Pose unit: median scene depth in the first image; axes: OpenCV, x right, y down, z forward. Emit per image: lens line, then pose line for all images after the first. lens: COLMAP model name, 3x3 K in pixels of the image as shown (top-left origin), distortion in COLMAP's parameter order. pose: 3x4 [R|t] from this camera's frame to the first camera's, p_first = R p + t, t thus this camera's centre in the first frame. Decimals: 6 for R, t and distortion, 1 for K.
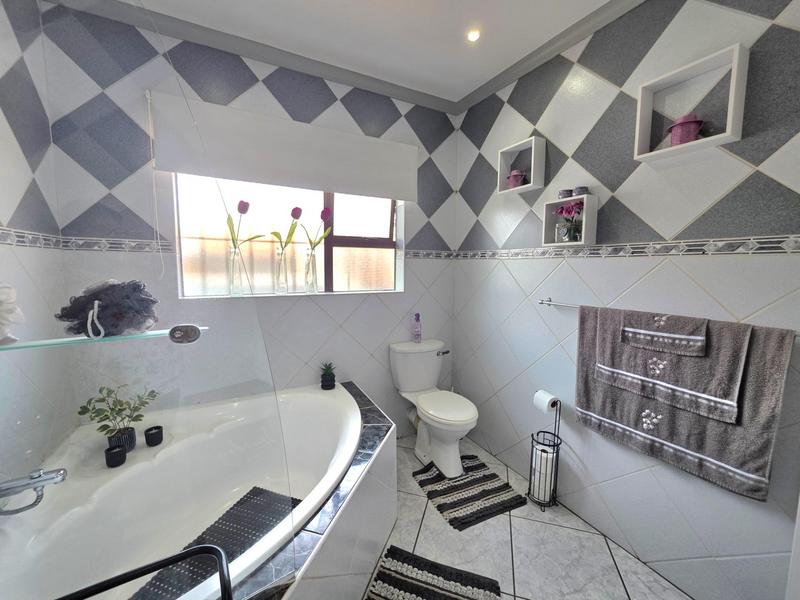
lens RADIAL K [[322.2, 0, 400.7], [0, 322.2, 297.5], [0, 0, 1]] dist [-0.000531, -0.000225]
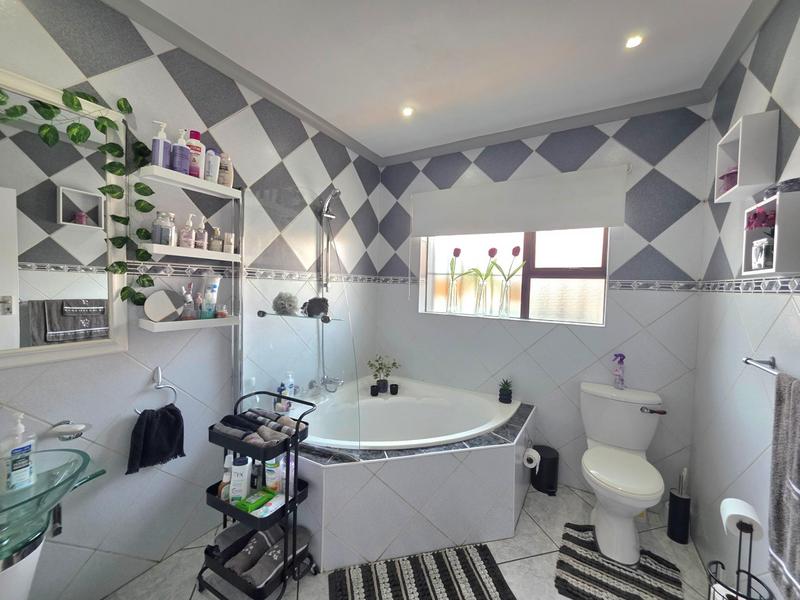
lens RADIAL K [[322.2, 0, 397.6], [0, 322.2, 296.8], [0, 0, 1]] dist [-0.000531, -0.000225]
pose [[0.512947, 0.035574, -0.857683, 0.547233], [-0.106611, 0.994045, -0.022531, -0.022053], [0.851774, 0.102996, 0.513685, 0.053925]]
